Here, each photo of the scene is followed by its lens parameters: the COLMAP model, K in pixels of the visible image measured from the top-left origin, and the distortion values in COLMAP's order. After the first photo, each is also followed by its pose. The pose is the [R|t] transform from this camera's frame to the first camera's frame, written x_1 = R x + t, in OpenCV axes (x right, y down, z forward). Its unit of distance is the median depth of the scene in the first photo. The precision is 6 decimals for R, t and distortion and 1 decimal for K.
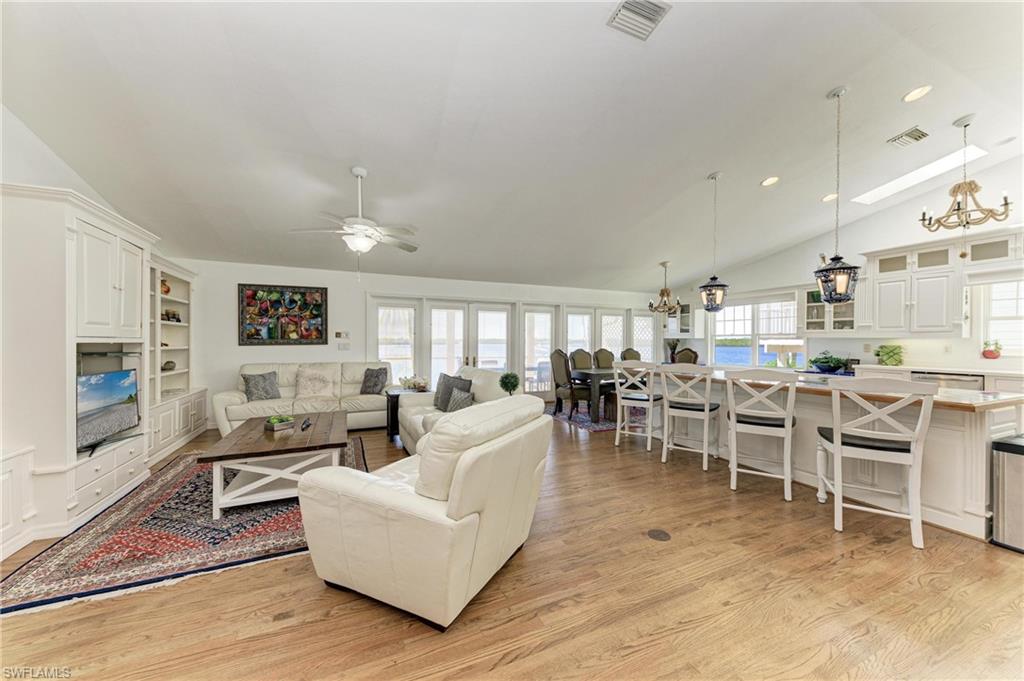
lens RADIAL K [[364.8, 0, 510.0], [0, 364.8, 343.2], [0, 0, 1]] dist [-0.001063, -0.001504]
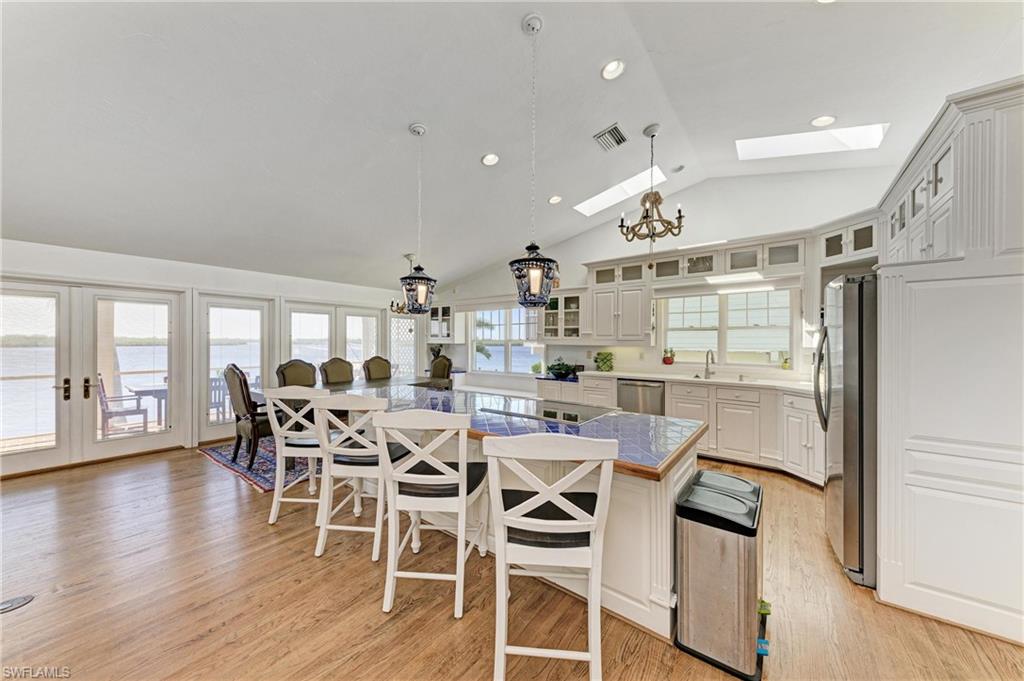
lens RADIAL K [[348.8, 0, 508.4], [0, 348.8, 342.7], [0, 0, 1]] dist [-0.003225, -0.000121]
pose [[0.876503, -0.002204, 0.481391, 0.327470], [0.002705, 0.999996, -0.000347, -0.024236], [-0.481388, 0.001606, 0.876506, 0.256424]]
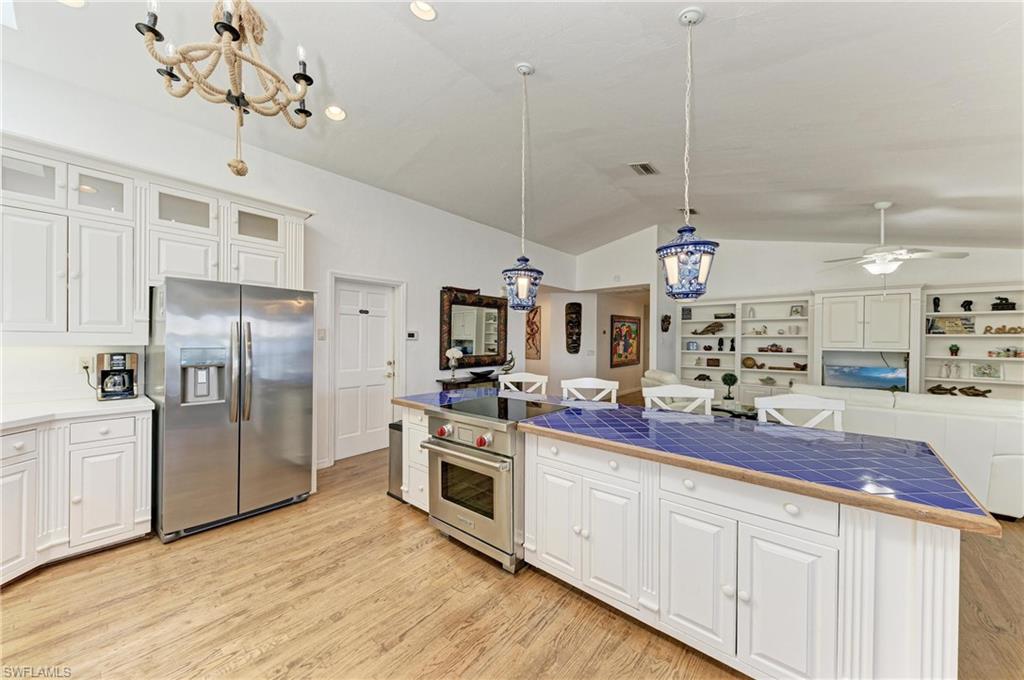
lens RADIAL K [[364.8, 0, 504.3], [0, 364.8, 340.7], [0, 0, 1]] dist [-0.001063, -0.001504]
pose [[-0.908815, -0.008722, -0.417108, 0.835529], [-0.012507, 0.999902, 0.006342, -0.026375], [0.417011, 0.010980, -0.908835, 1.125418]]
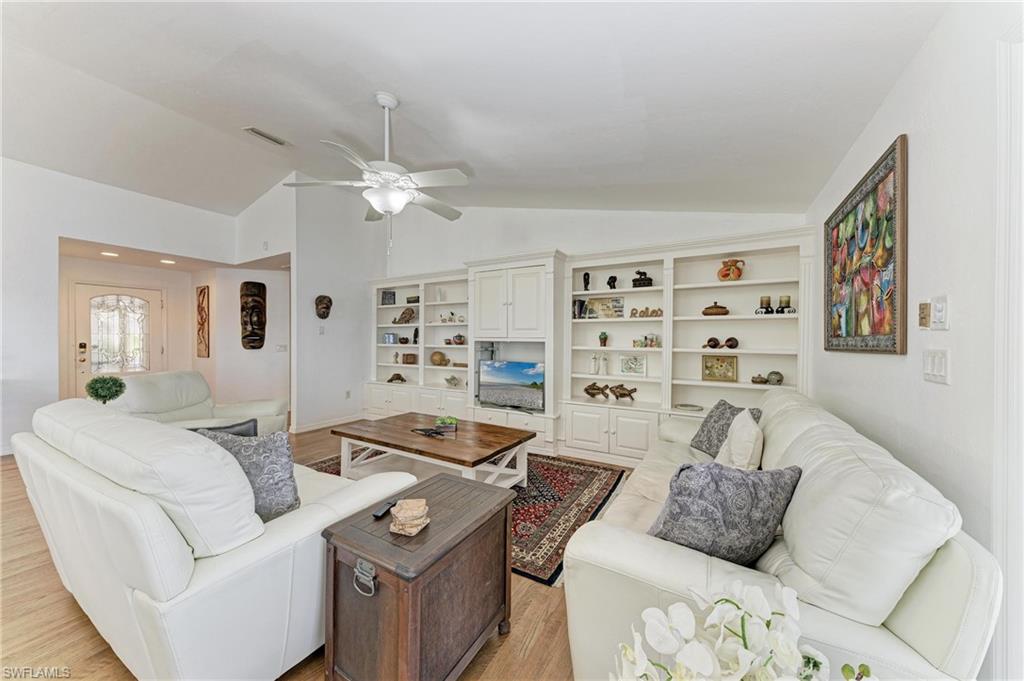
lens RADIAL K [[349.7, 0, 511.7], [0, 349.7, 340.6], [0, 0, 1]] dist [0.000372, 0.000080]
pose [[-0.812567, -0.007542, -0.582820, -0.159105], [-0.011365, 0.999931, 0.002906, -0.005208], [0.582758, 0.008985, -0.812596, 1.243093]]
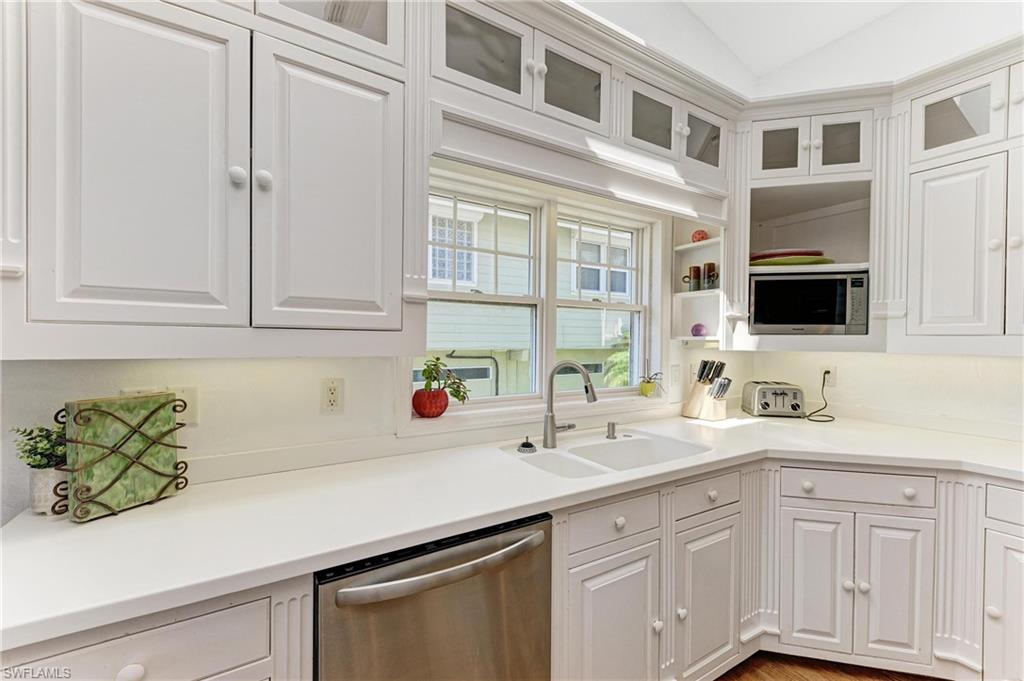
lens RADIAL K [[417.1, 0, 515.4], [0, 417.1, 341.3], [0, 0, 1]] dist [0.000776, 0.000106]
pose [[-0.139904, -0.006455, 0.990144, 0.869603], [-0.001373, 0.999979, 0.006325, -0.024758], [-0.990164, -0.000475, -0.139910, 0.897181]]
